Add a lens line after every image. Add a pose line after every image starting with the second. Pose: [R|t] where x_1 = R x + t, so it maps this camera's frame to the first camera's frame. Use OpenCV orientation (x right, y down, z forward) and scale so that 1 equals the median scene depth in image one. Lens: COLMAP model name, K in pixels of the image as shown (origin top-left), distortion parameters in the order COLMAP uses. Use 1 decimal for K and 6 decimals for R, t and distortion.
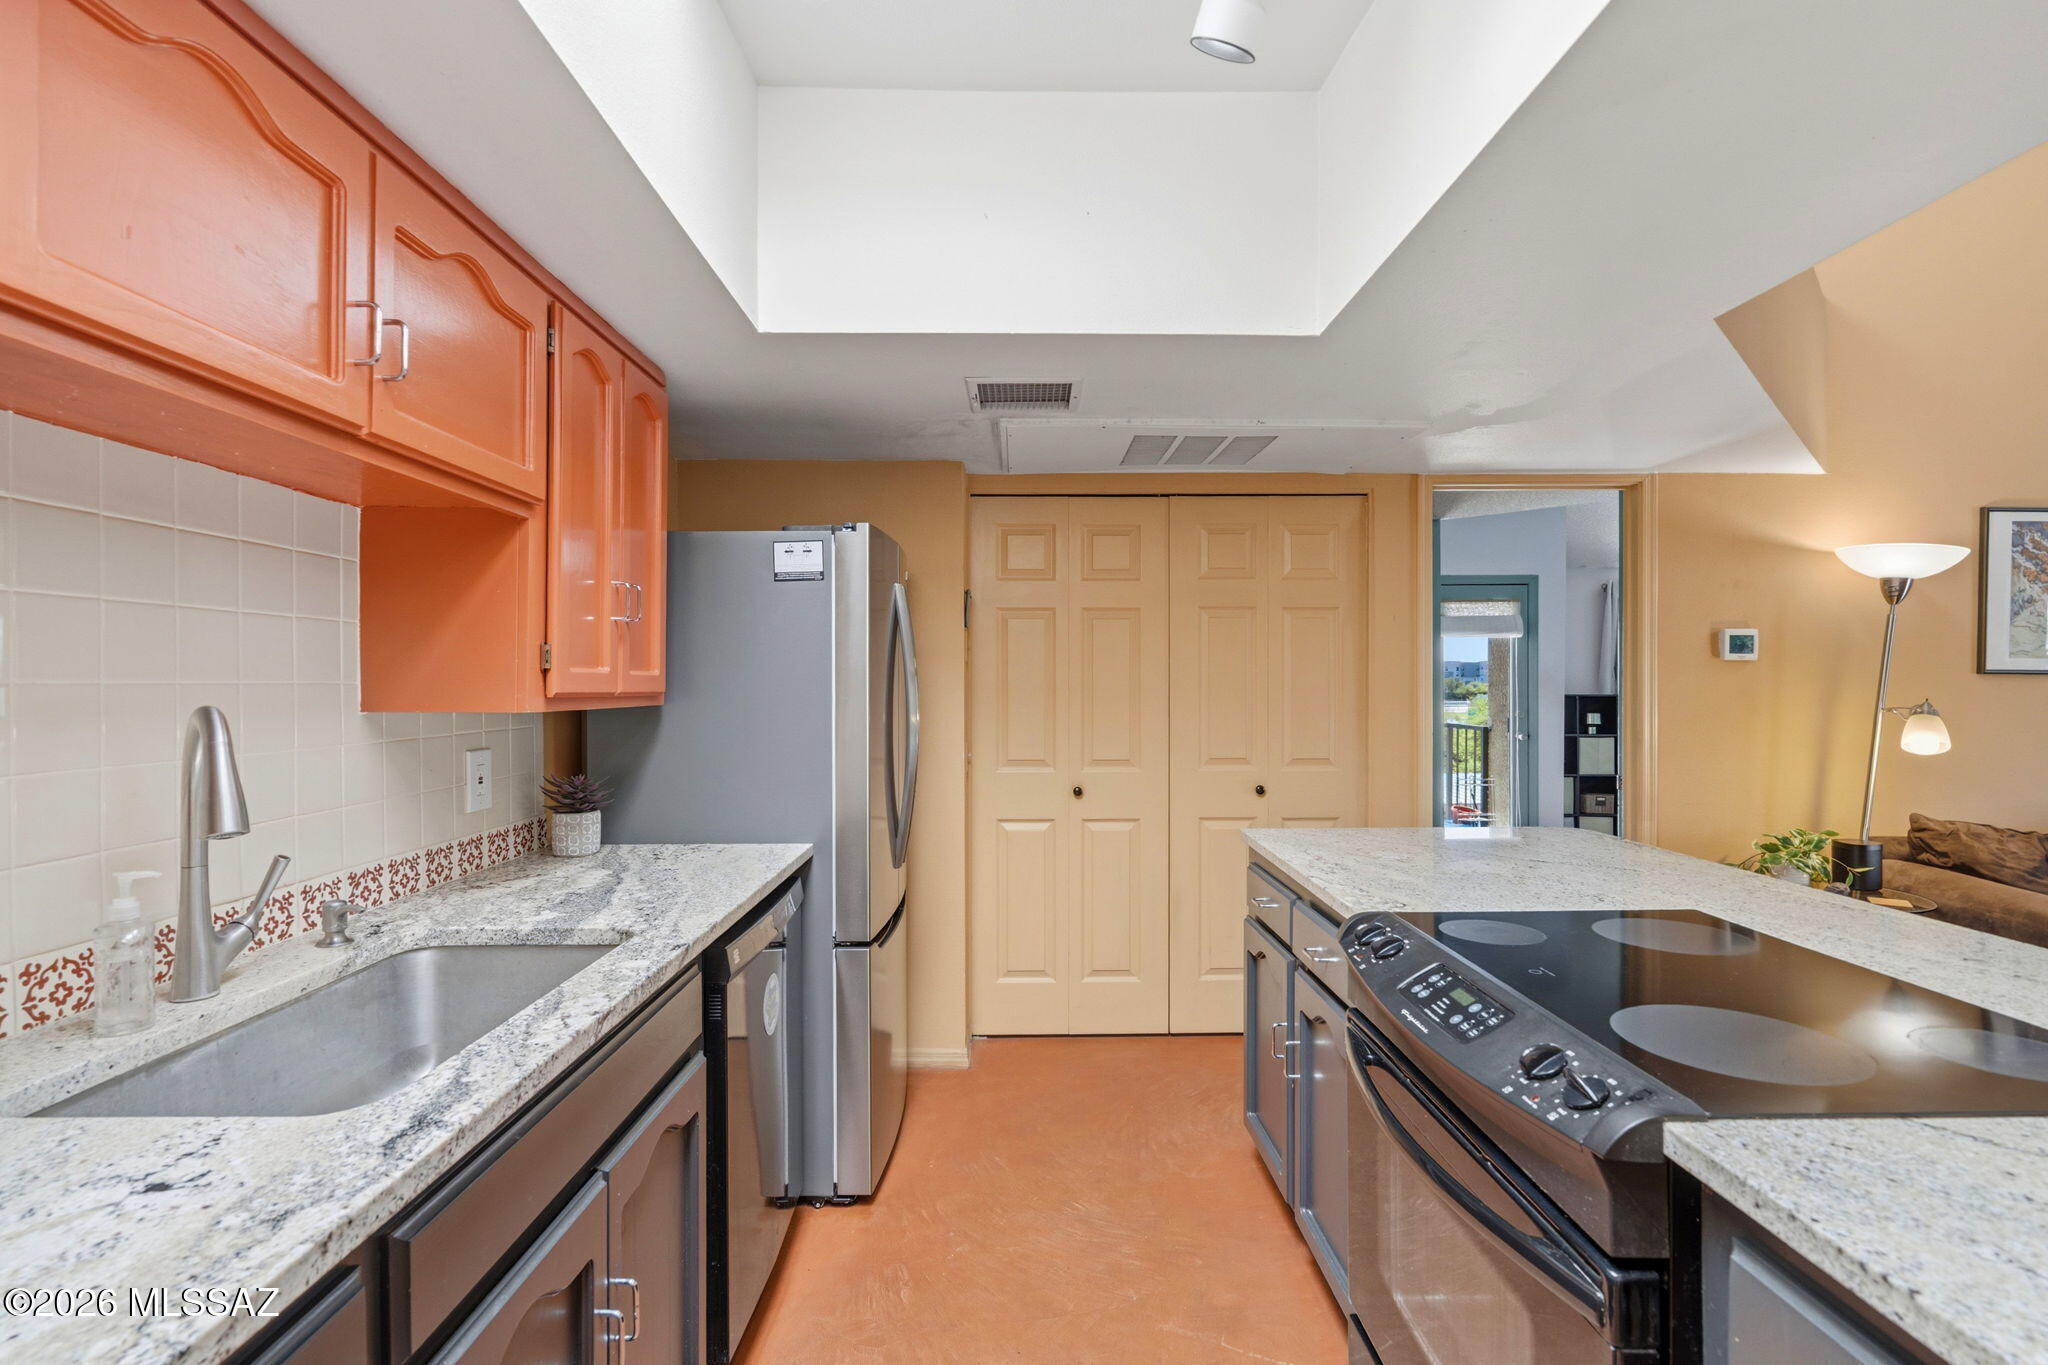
lens RADIAL K [[935.8, 0, 1044.0], [0, 935.8, 675.2], [0, 0, 1]] dist [-0.005289, 0.002930]
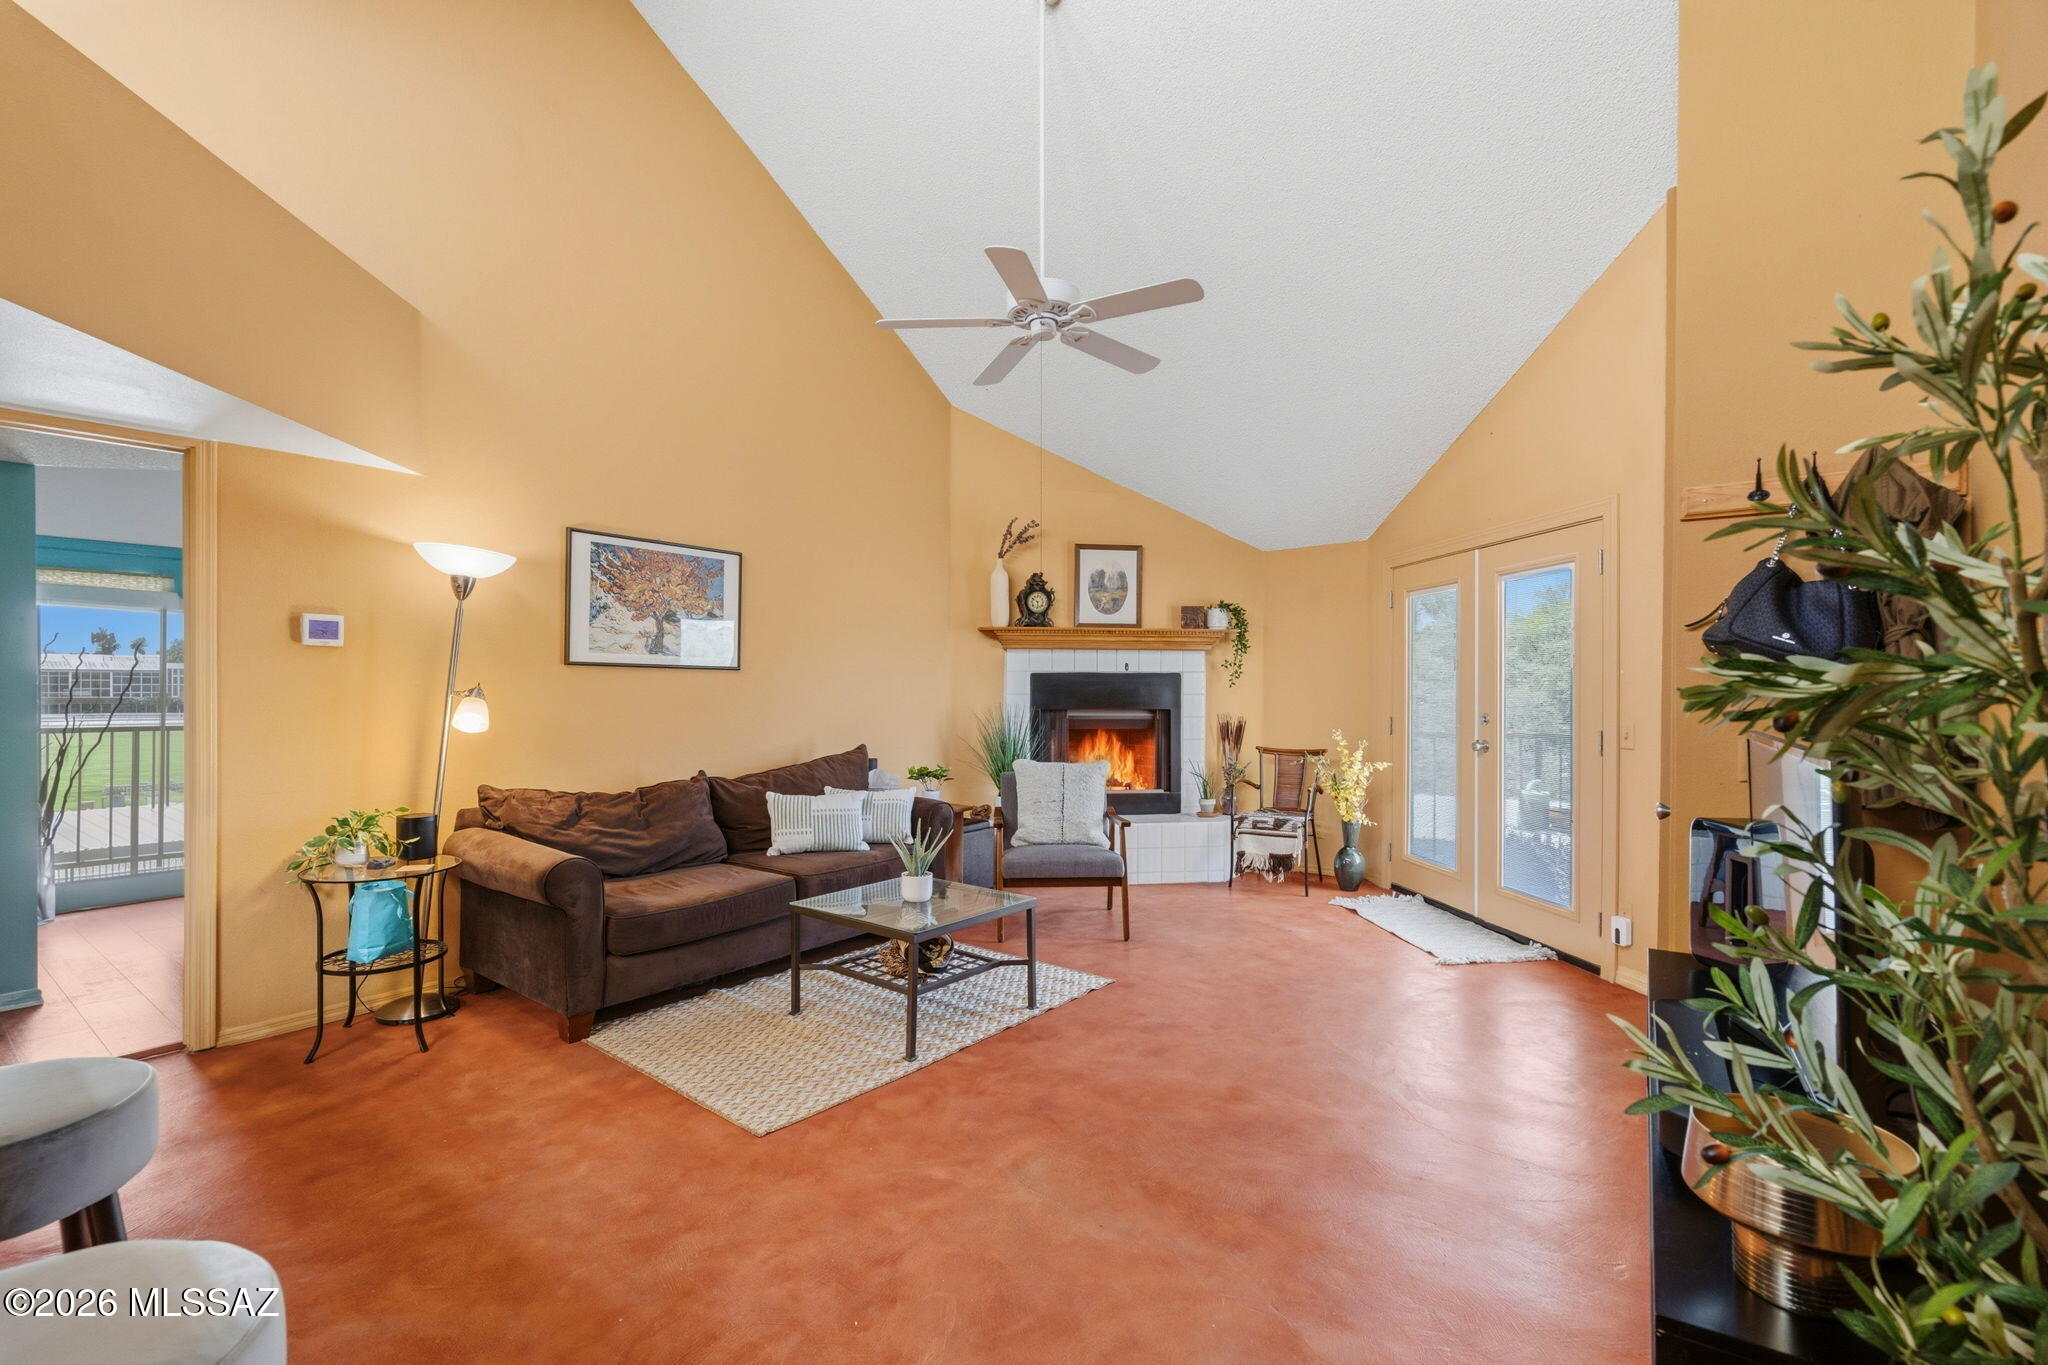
lens RADIAL K [[935.8, 0, 1022.0], [0, 935.8, 677.5], [0, 0, 1]] dist [-0.005289, 0.002930]
pose [[0.610358, 0.009178, 0.792073, 0.414781], [-0.007880, 0.999954, -0.005515, 0.017528], [-0.792087, -0.002875, 0.610402, -0.214295]]
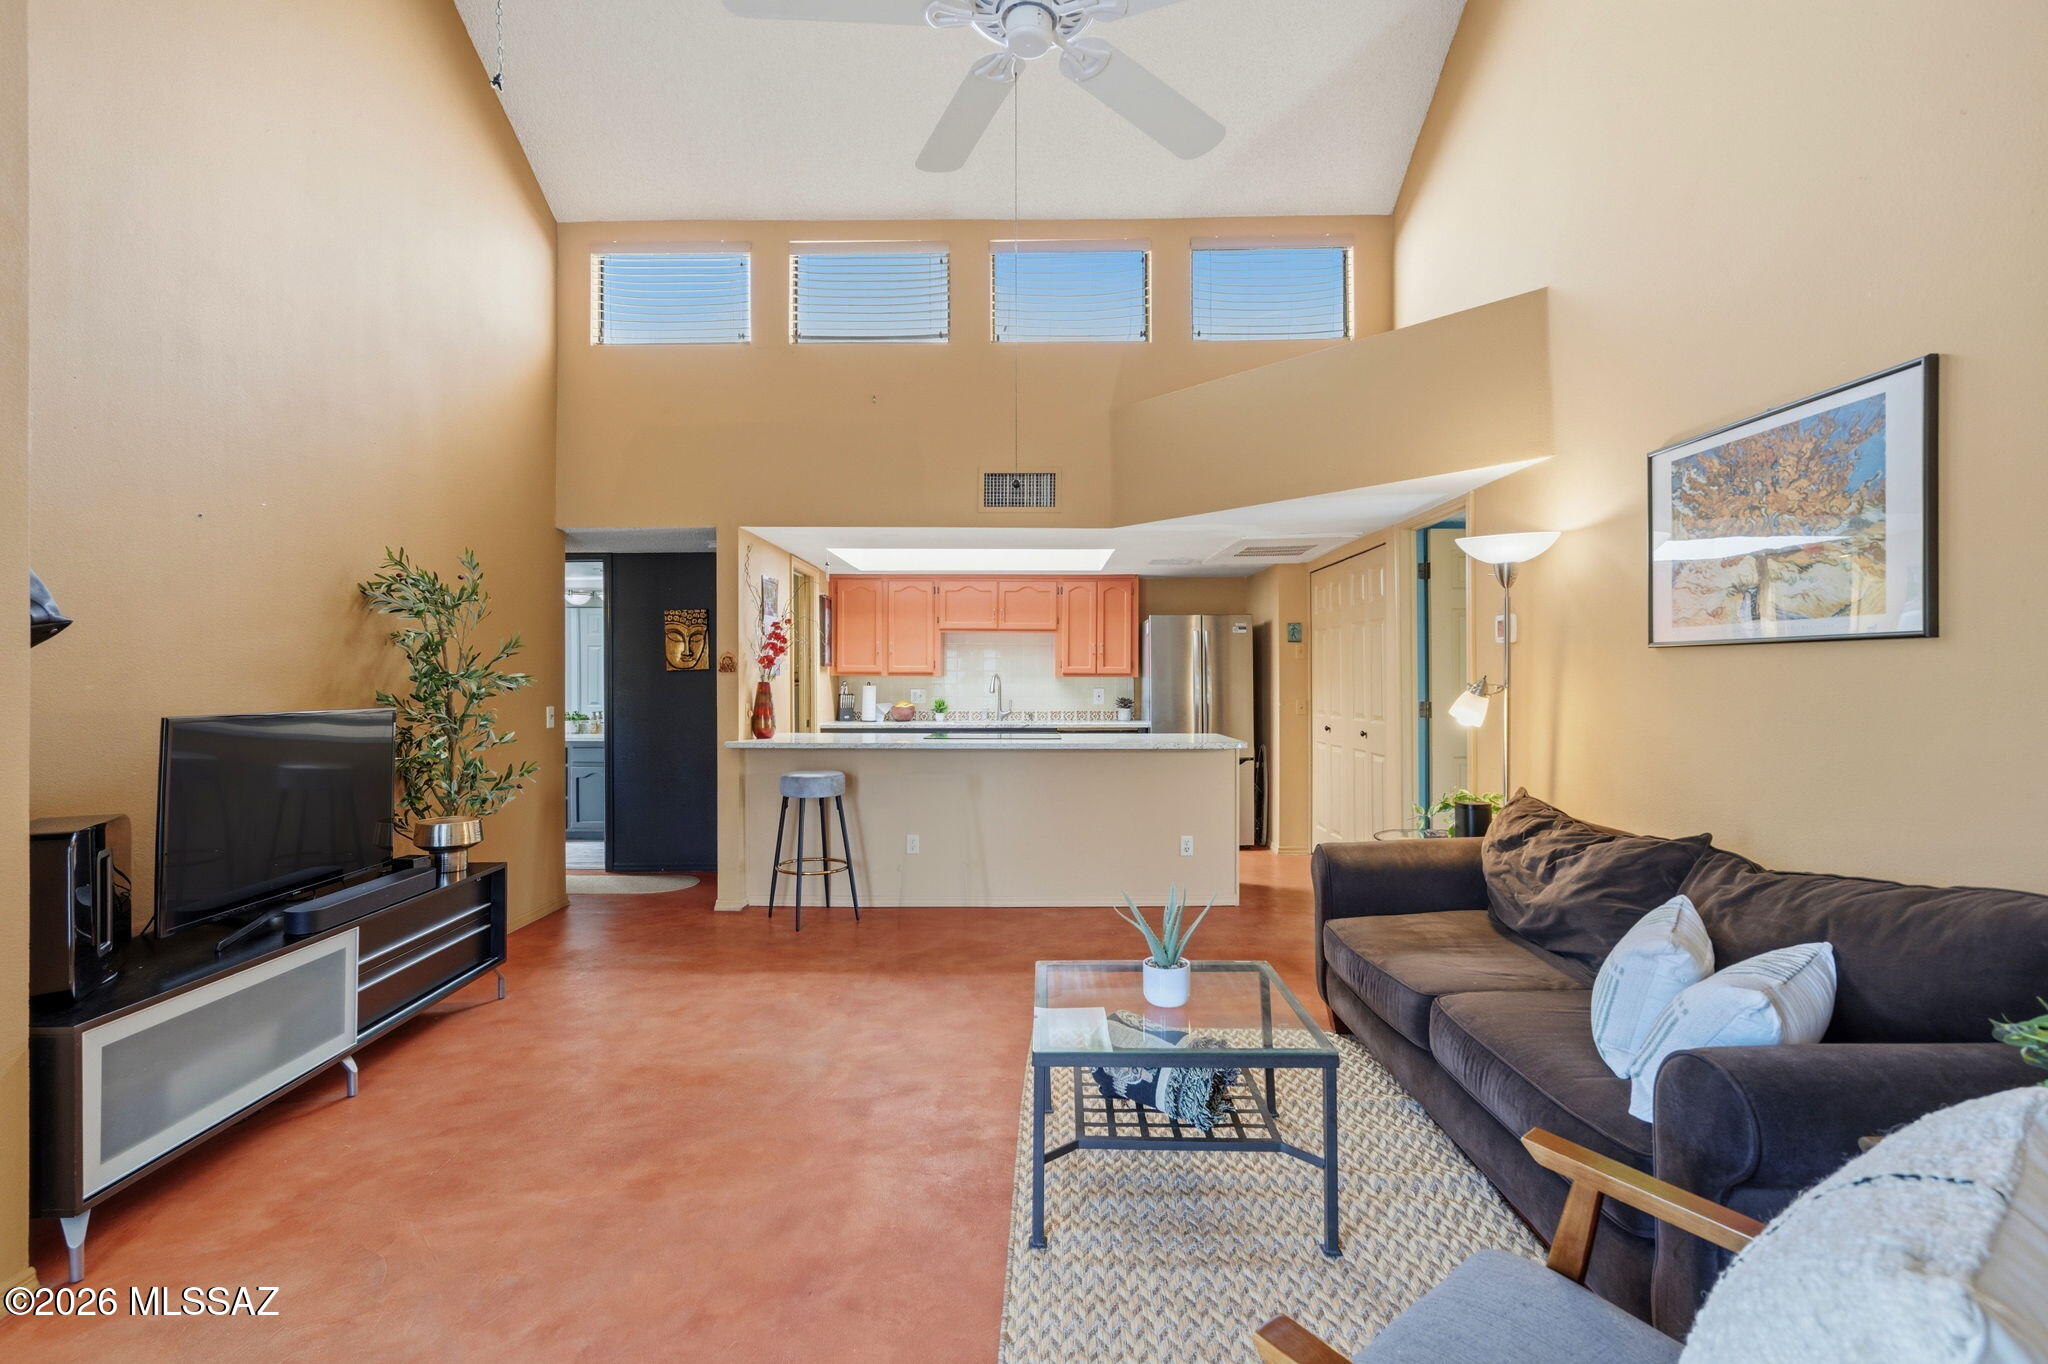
lens RADIAL K [[935.8, 0, 1026.5], [0, 935.8, 681.0], [0, 0, 1]] dist [-0.005289, 0.002930]
pose [[-0.013773, 0.002004, -0.999903, 1.917255], [0.006715, 0.999976, 0.001911, 0.024063], [0.999883, -0.006688, -0.013786, 0.448455]]
